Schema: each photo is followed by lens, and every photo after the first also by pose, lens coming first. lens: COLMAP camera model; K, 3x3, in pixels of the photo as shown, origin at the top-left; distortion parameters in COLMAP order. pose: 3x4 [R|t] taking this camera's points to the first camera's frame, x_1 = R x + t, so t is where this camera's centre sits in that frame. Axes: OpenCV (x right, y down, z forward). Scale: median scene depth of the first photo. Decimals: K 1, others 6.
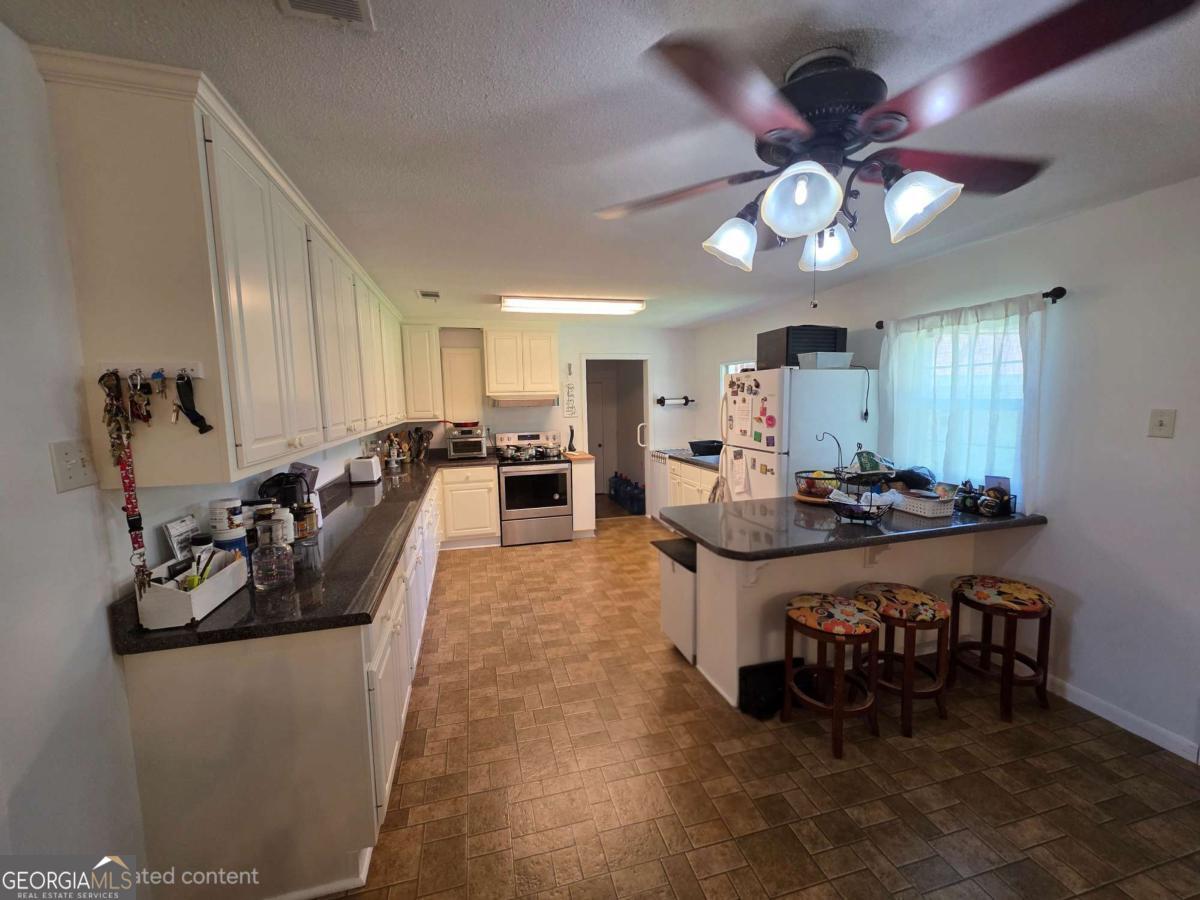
lens RADIAL K [[482.2, 0, 598.9], [0, 482.2, 446.5], [0, 0, 1]] dist [0.001117, 0.000041]
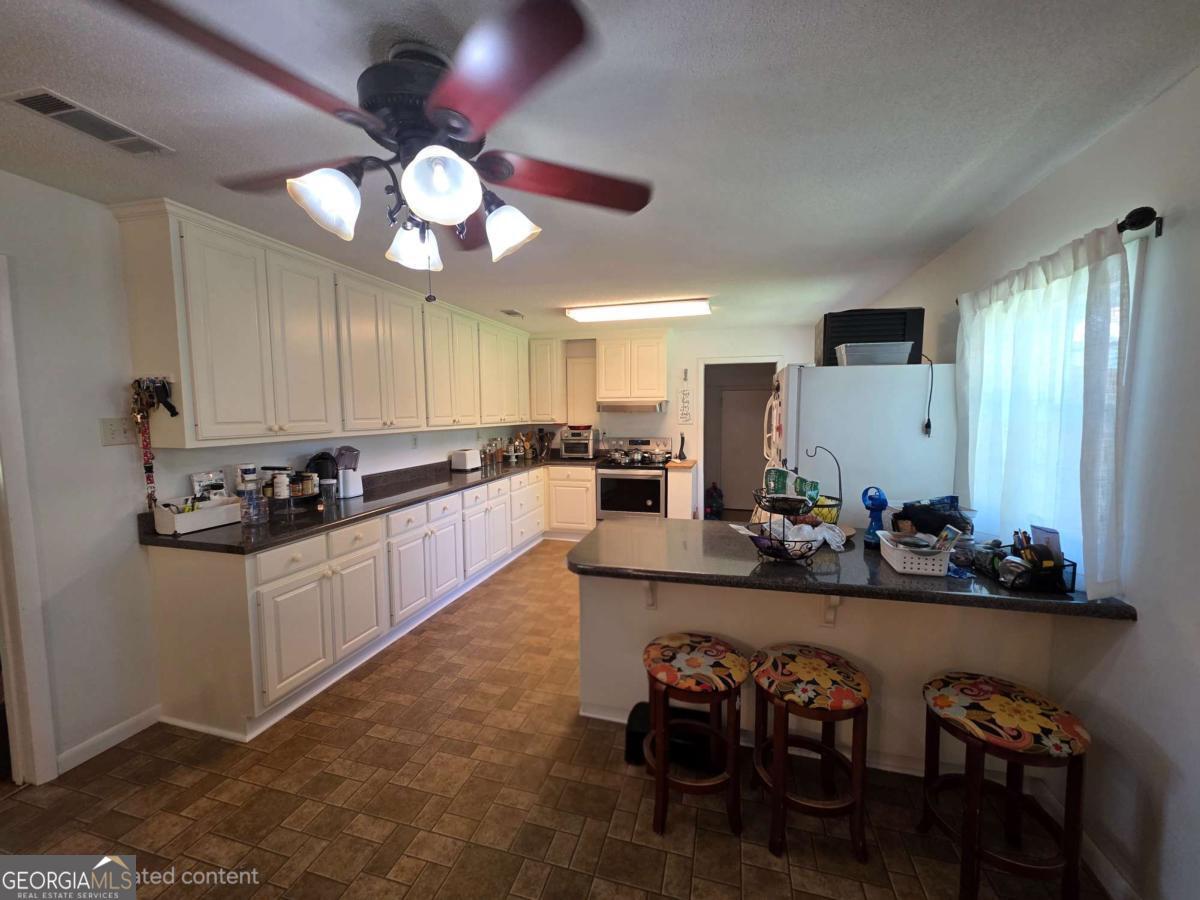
lens RADIAL K [[482.2, 0, 597.1], [0, 482.2, 446.2], [0, 0, 1]] dist [0.001117, 0.000041]
pose [[0.859614, 0.051402, -0.508353, 0.636771], [-0.061563, 0.998098, -0.003180, -0.005318], [0.507222, 0.034030, 0.861143, 0.169277]]
